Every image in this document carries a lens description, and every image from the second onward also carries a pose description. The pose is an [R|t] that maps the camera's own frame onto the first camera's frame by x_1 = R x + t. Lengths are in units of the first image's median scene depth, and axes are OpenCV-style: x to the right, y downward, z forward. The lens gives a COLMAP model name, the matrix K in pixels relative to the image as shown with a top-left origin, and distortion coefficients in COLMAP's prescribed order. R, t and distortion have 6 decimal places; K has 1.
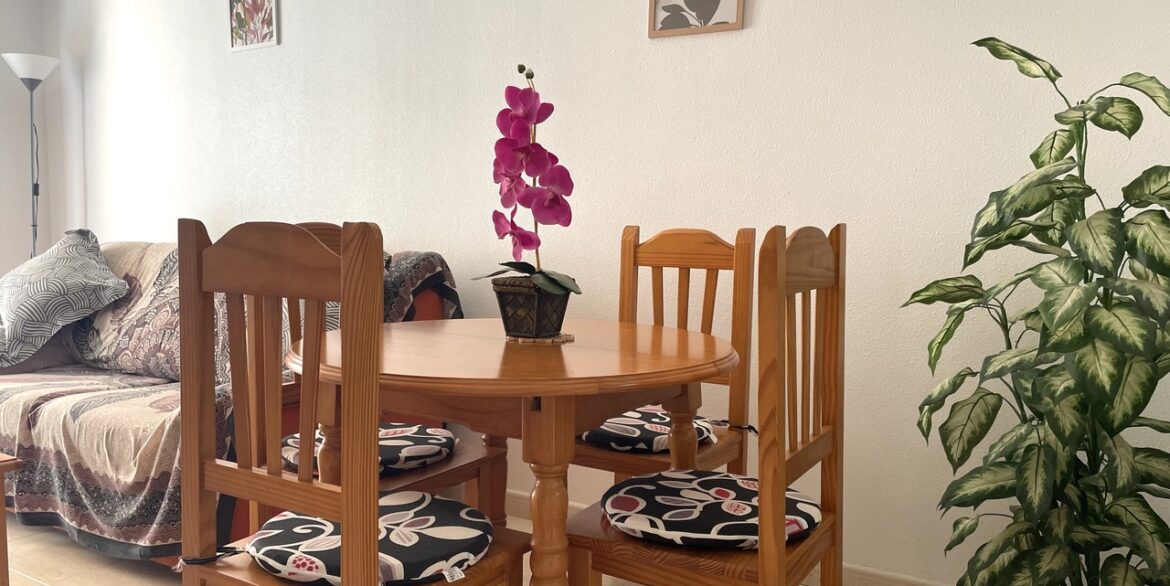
lens RADIAL K [[898.1, 0, 585.0], [0, 898.1, 293.0], [0, 0, 1]] dist [0.094974, -0.116673]
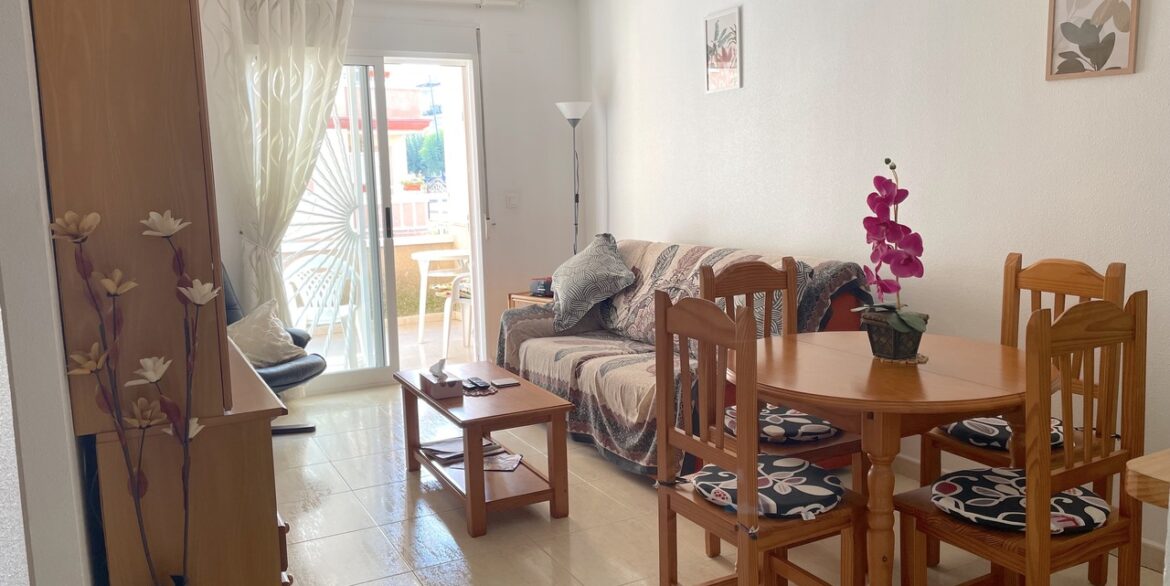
lens RADIAL K [[898.1, 0, 585.0], [0, 898.1, 293.0], [0, 0, 1]] dist [0.094974, -0.116673]
pose [[0.865880, 0.032333, -0.499206, 0.220188], [0.000930, 0.997803, 0.066241, -0.139558], [0.500251, -0.057821, 0.863948, -0.412981]]
